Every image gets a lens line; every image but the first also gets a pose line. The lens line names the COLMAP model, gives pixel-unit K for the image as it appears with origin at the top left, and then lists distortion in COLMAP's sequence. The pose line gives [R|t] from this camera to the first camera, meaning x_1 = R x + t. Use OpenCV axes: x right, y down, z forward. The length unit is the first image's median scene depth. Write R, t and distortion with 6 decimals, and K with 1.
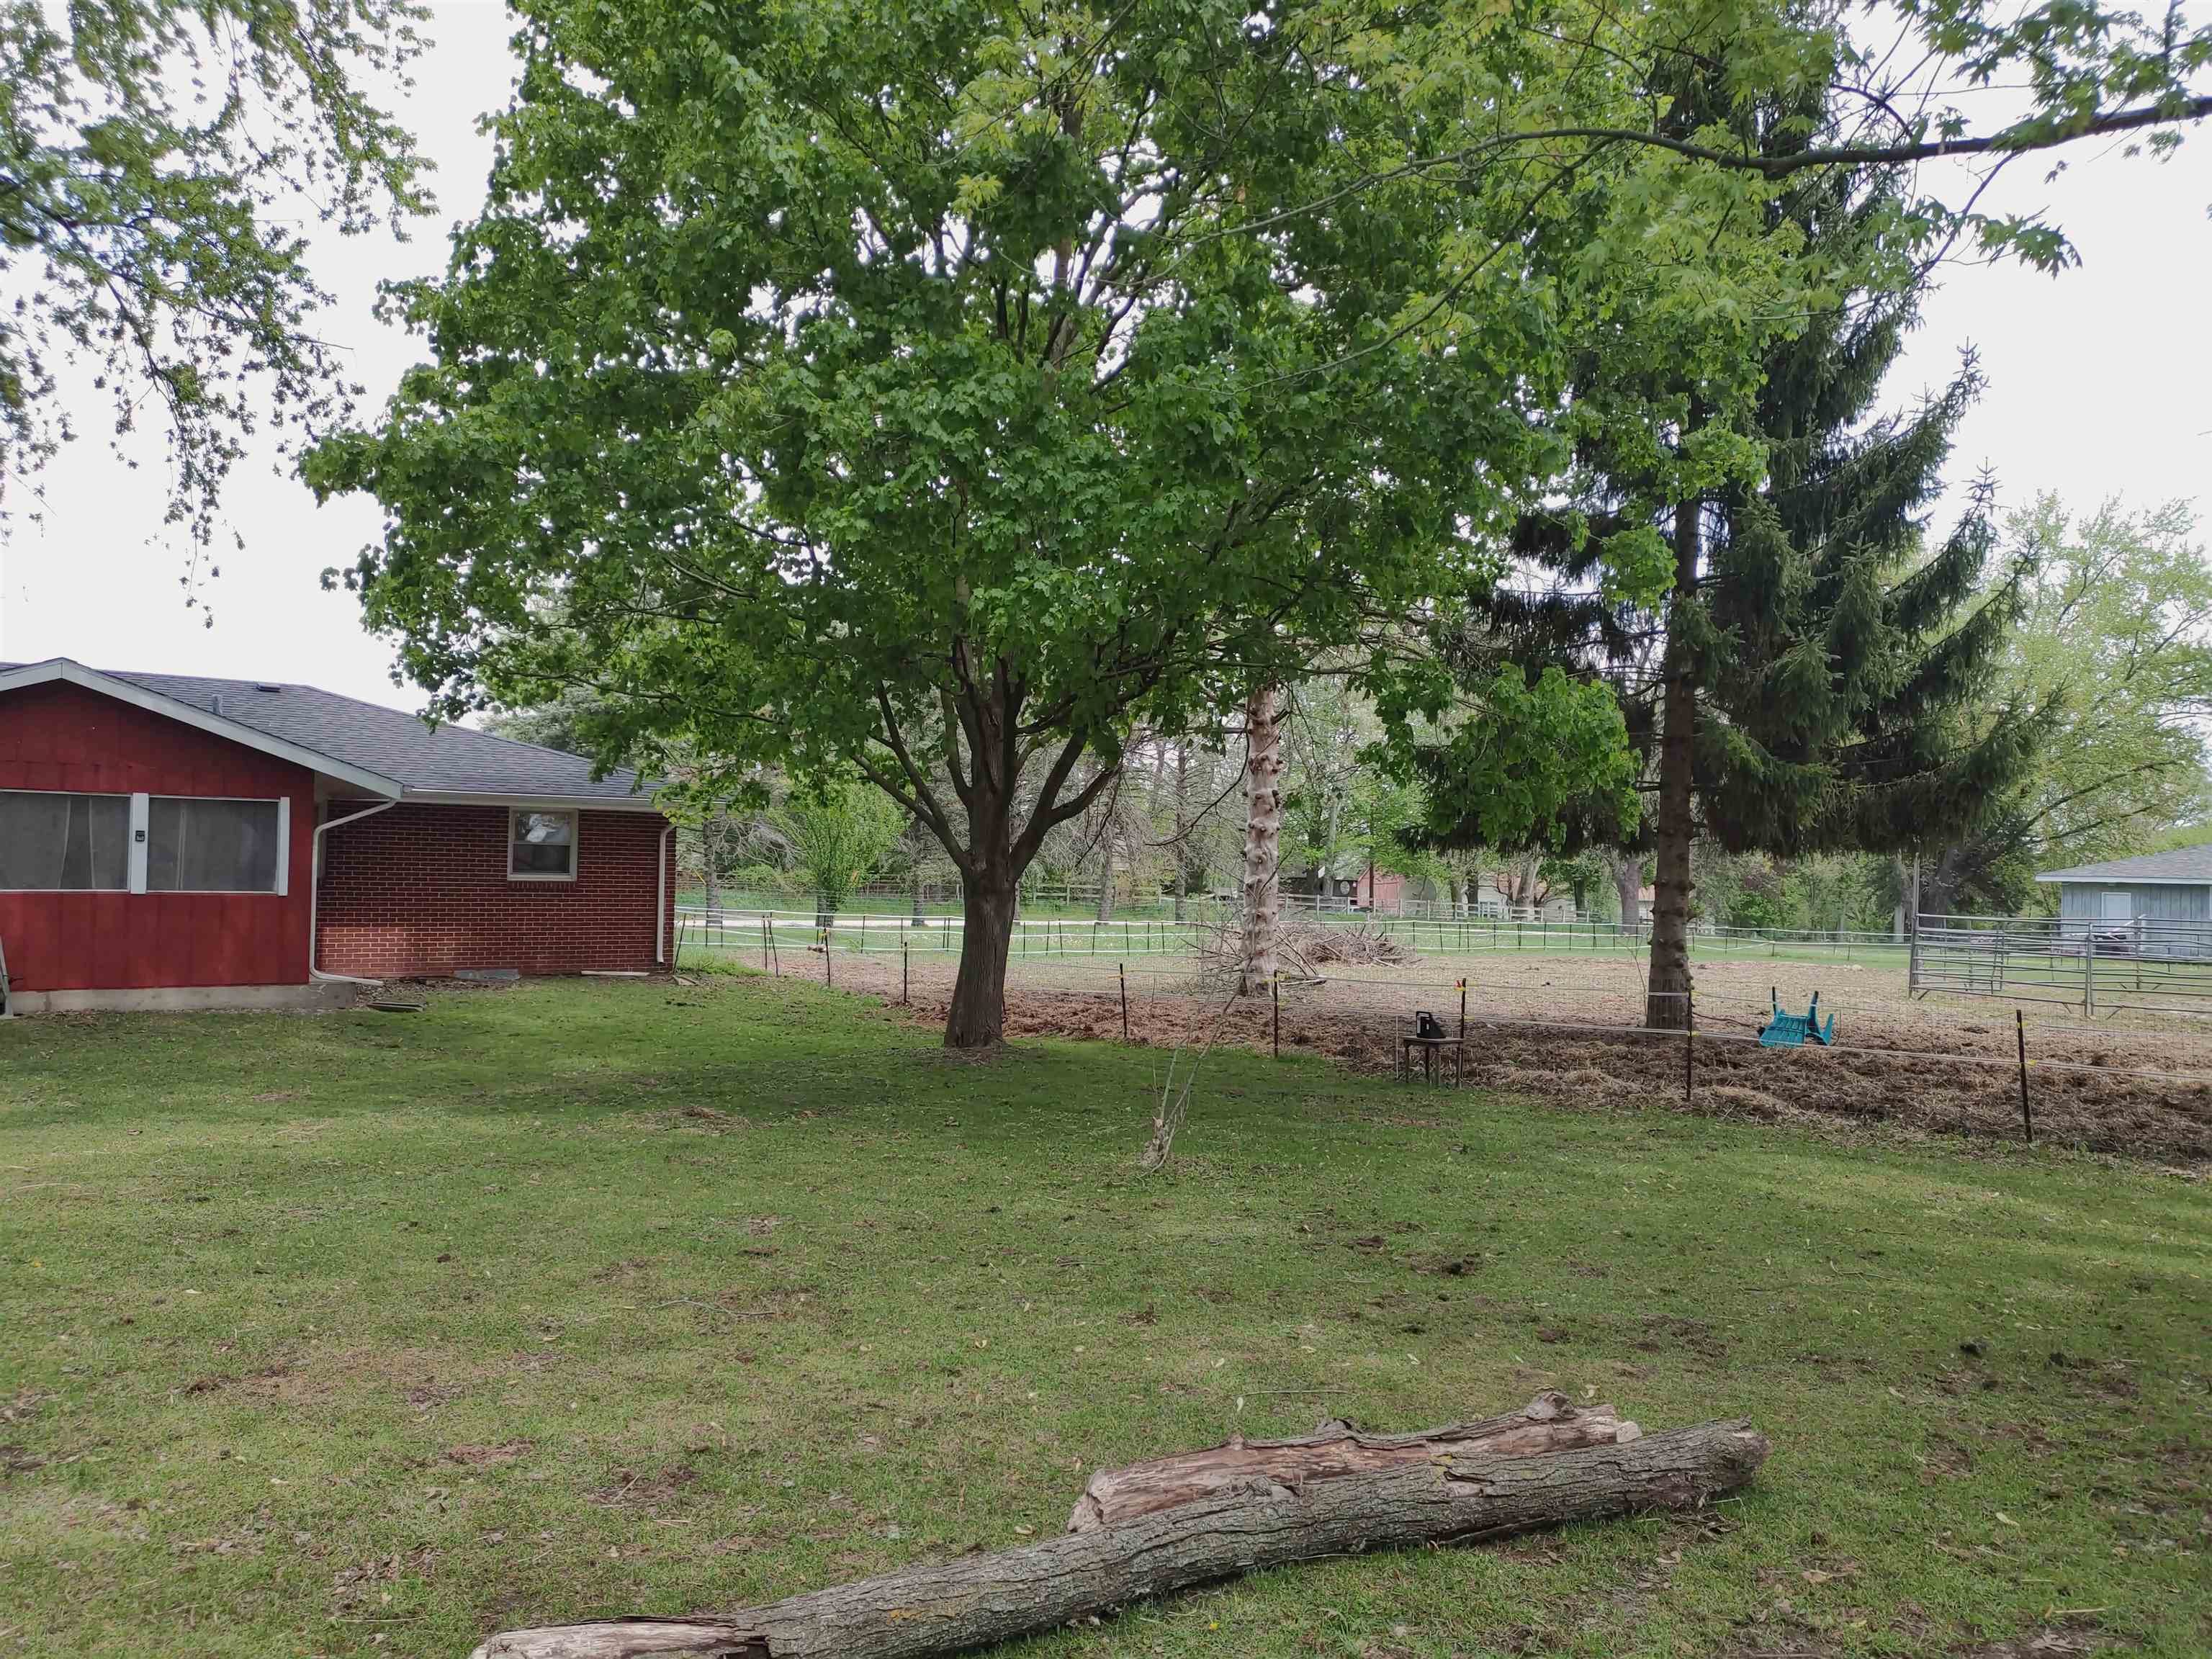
lens RADIAL K [[1698.7, 0, 1106.0], [0, 1698.7, 829.5], [0, 0, 1]] dist [0.025604, -0.010962]
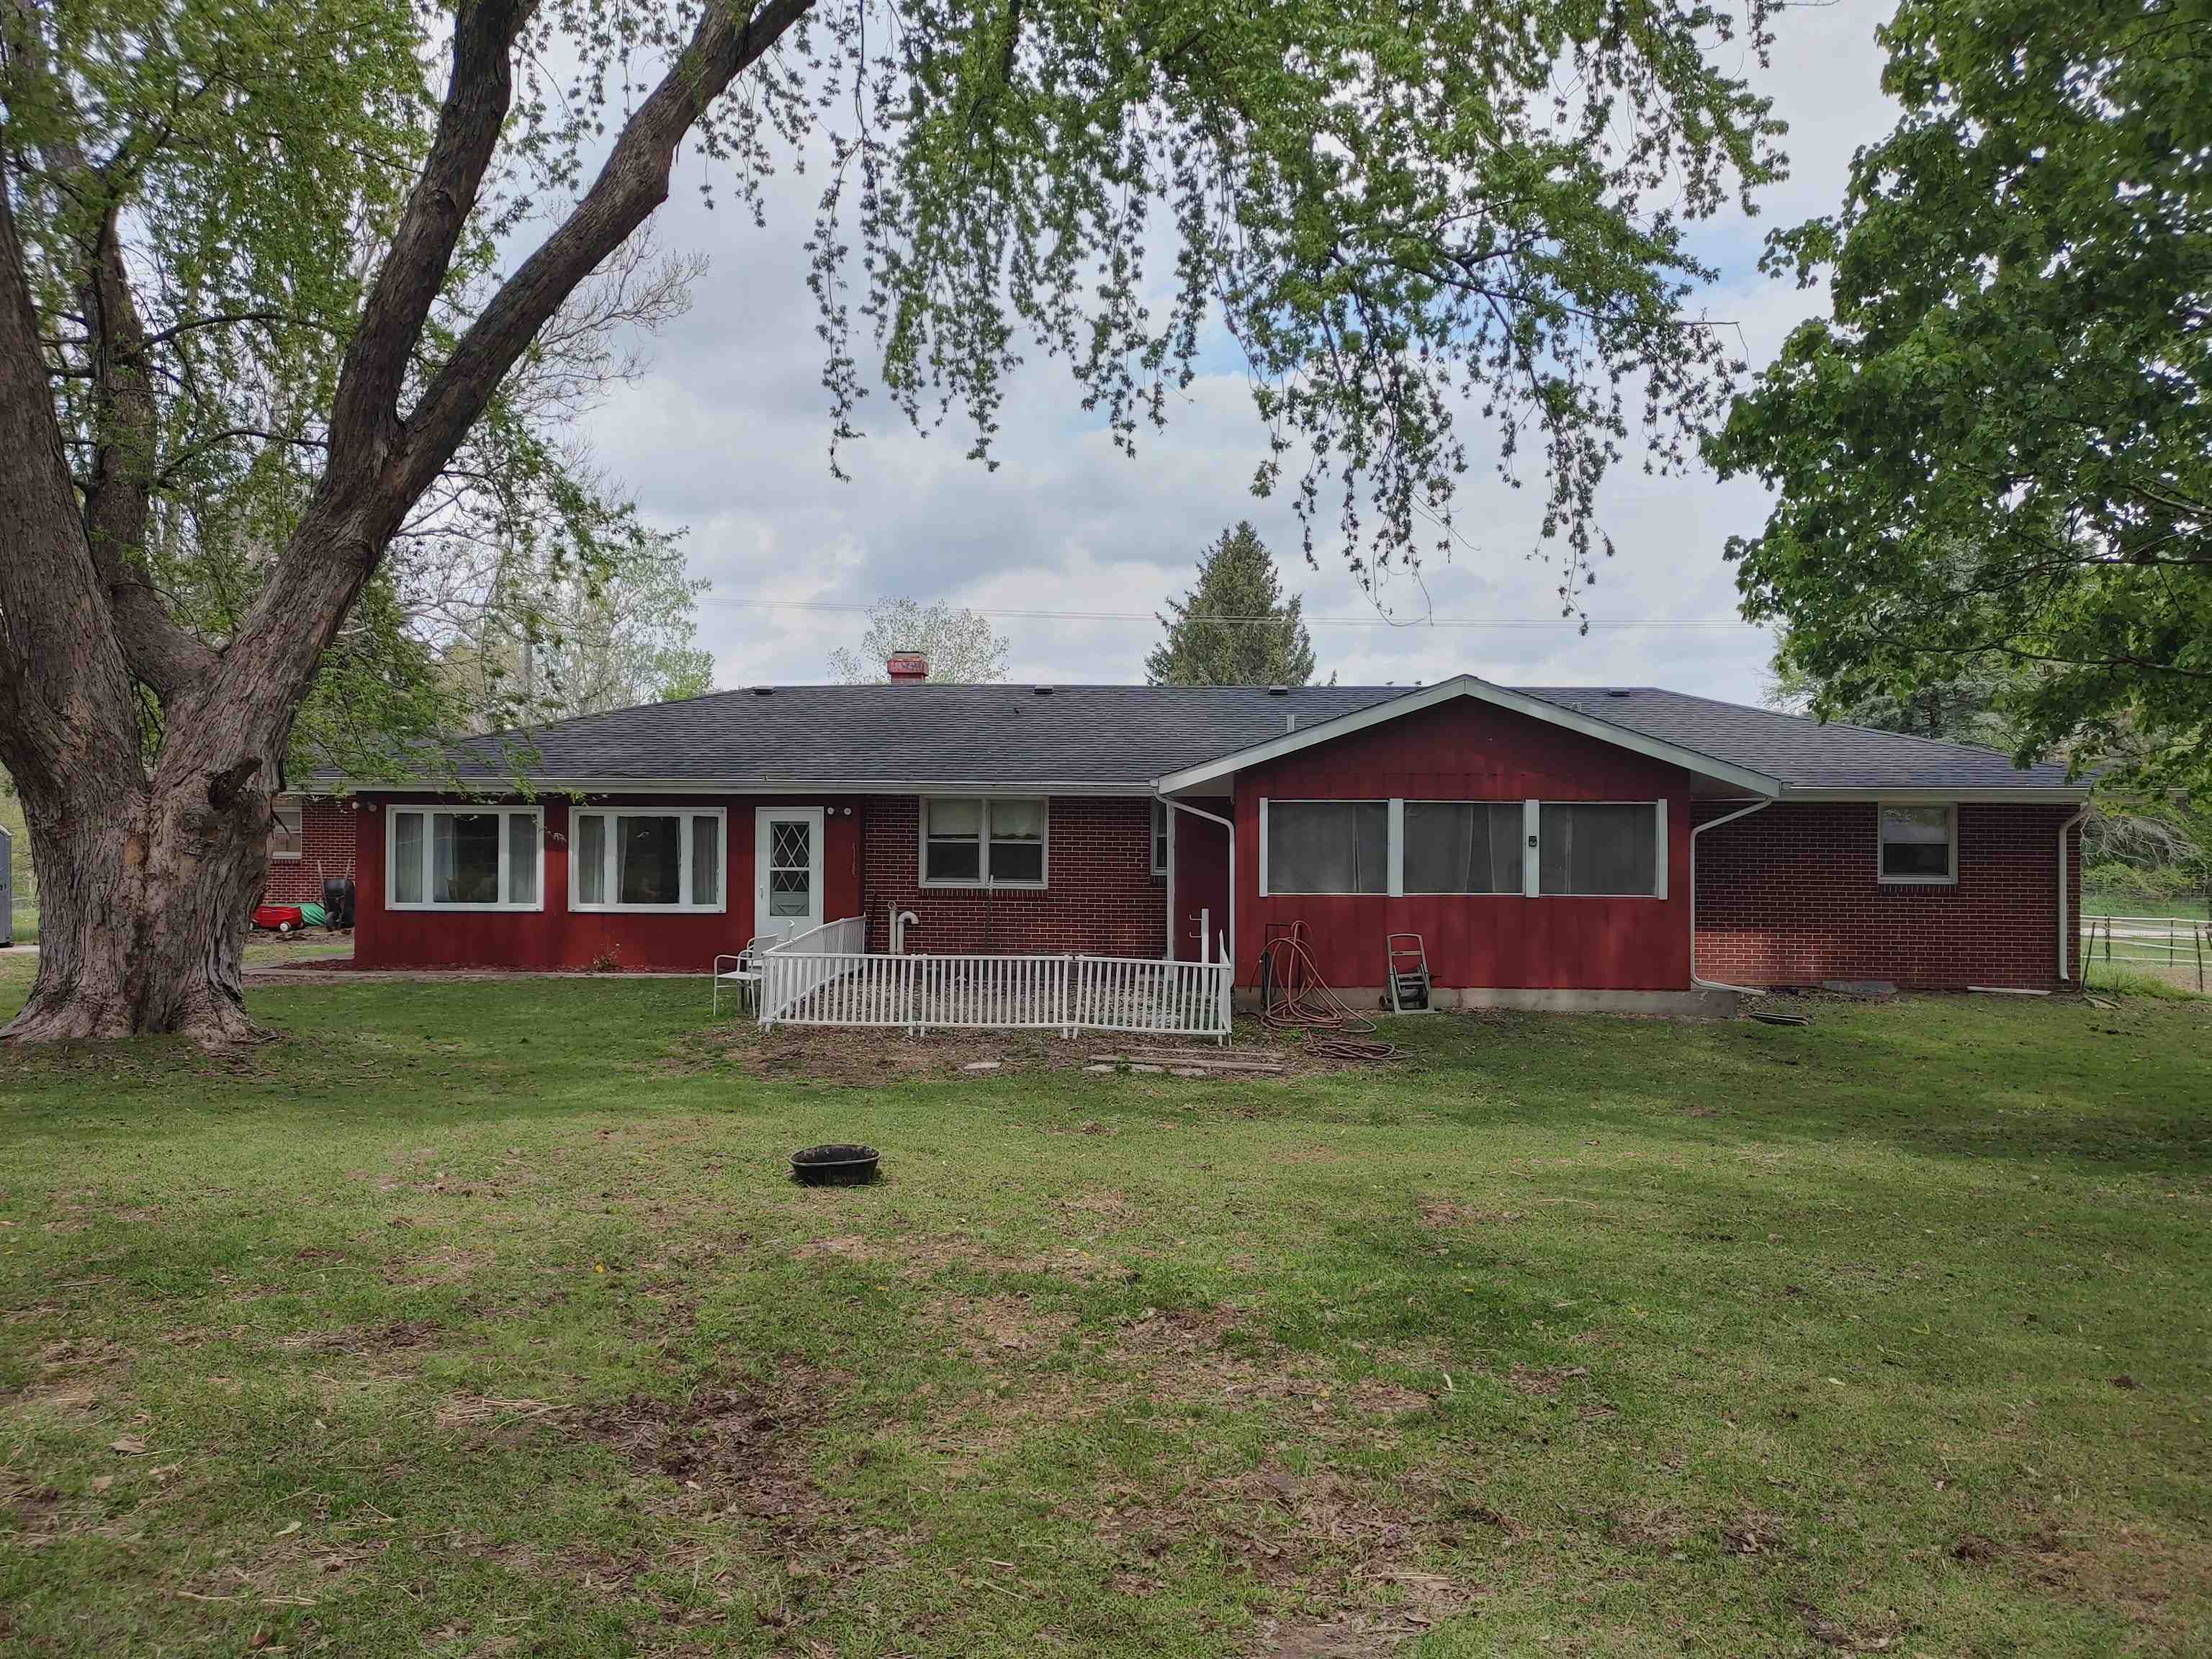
lens RADIAL K [[1664.1, 0, 1106.0], [0, 1664.1, 829.5], [0, 0, 1]] dist [-0.001538, -0.002049]
pose [[0.765899, -0.021215, -0.642611, -0.113675], [0.020494, 0.999753, -0.008579, 0.000086], [0.642635, -0.006599, 0.766144, 0.063227]]
